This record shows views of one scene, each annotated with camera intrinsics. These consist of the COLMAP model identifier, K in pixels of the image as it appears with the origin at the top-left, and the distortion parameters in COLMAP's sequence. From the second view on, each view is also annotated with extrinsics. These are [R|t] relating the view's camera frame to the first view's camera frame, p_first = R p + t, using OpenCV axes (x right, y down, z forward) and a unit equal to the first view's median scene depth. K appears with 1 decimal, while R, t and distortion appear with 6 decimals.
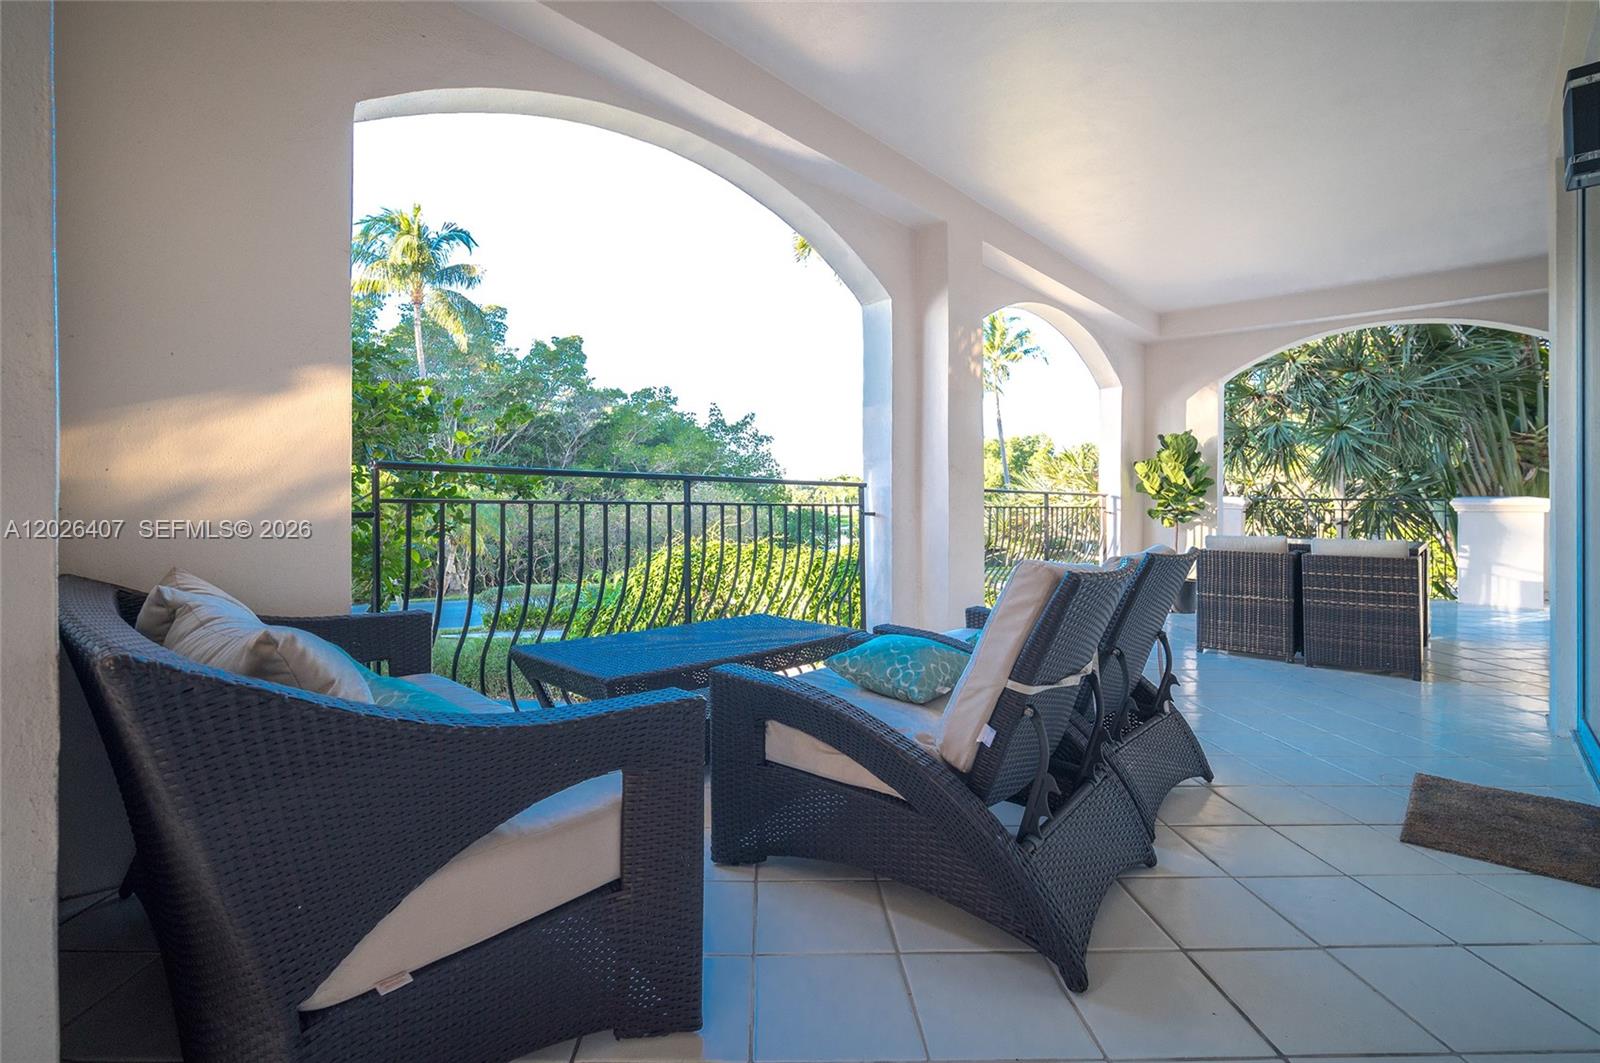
lens RADIAL K [[734.8, 0, 800.0], [0, 734.8, 531.5], [0, 0, 1]] dist [0.000126, 0.001380]
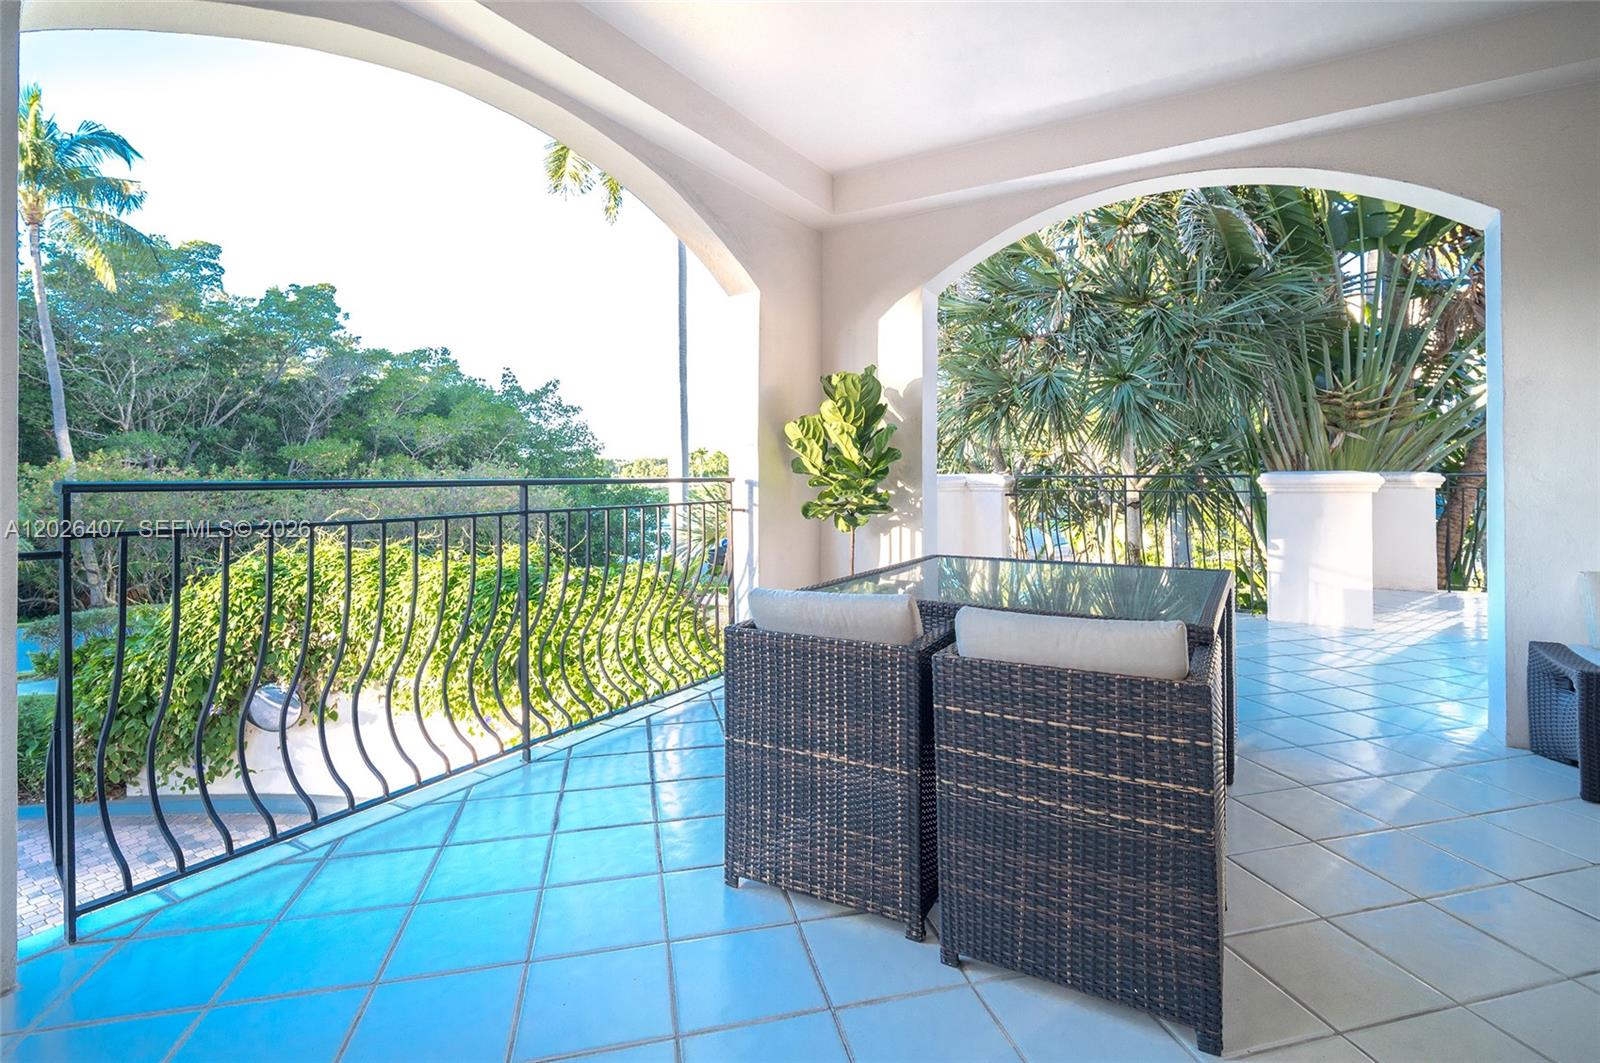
lens RADIAL K [[728.9, 0, 804.4], [0, 728.9, 512.4], [0, 0, 1]] dist [-0.001599, 0.000044]
pose [[0.983768, -0.024335, 0.177785, 0.256074], [0.022514, 0.999671, 0.012256, -0.020591], [-0.178025, -0.008055, 0.983993, 0.301102]]
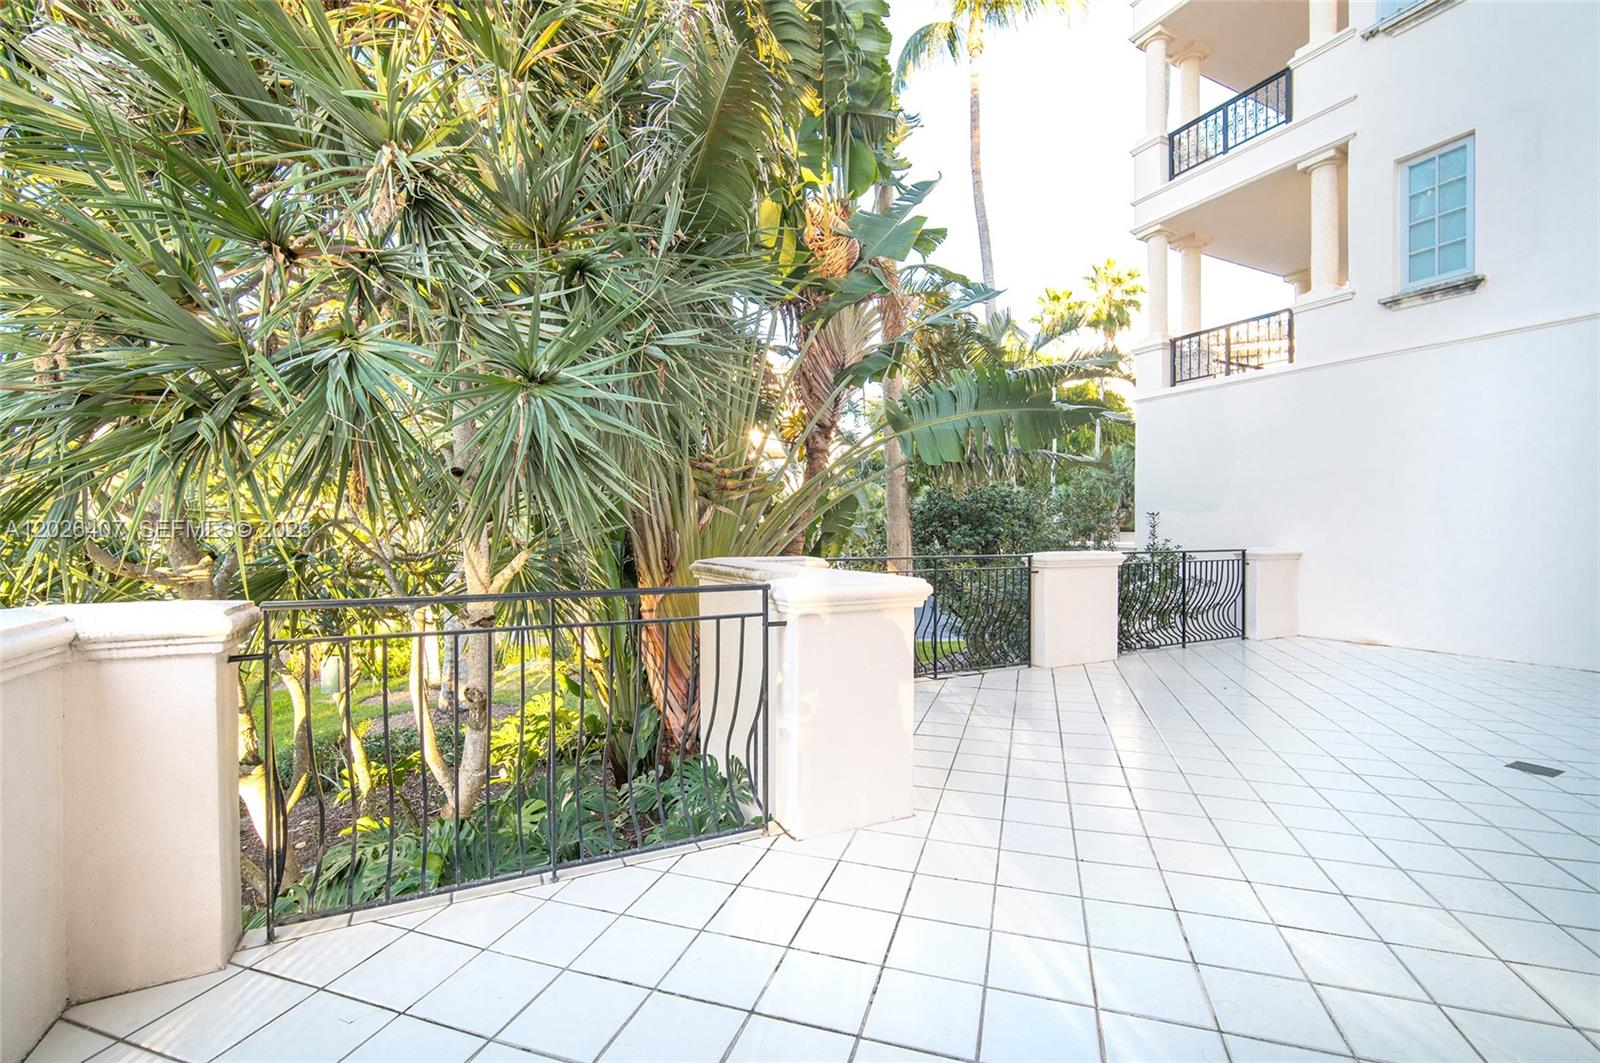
lens RADIAL K [[734.8, 0, 800.0], [0, 734.8, 531.5], [0, 0, 1]] dist [0.000126, 0.001380]
pose [[0.385445, -0.013478, 0.922633, 0.409816], [0.041295, 0.999143, -0.002656, -0.057572], [-0.921806, 0.039124, 0.385671, 0.667121]]
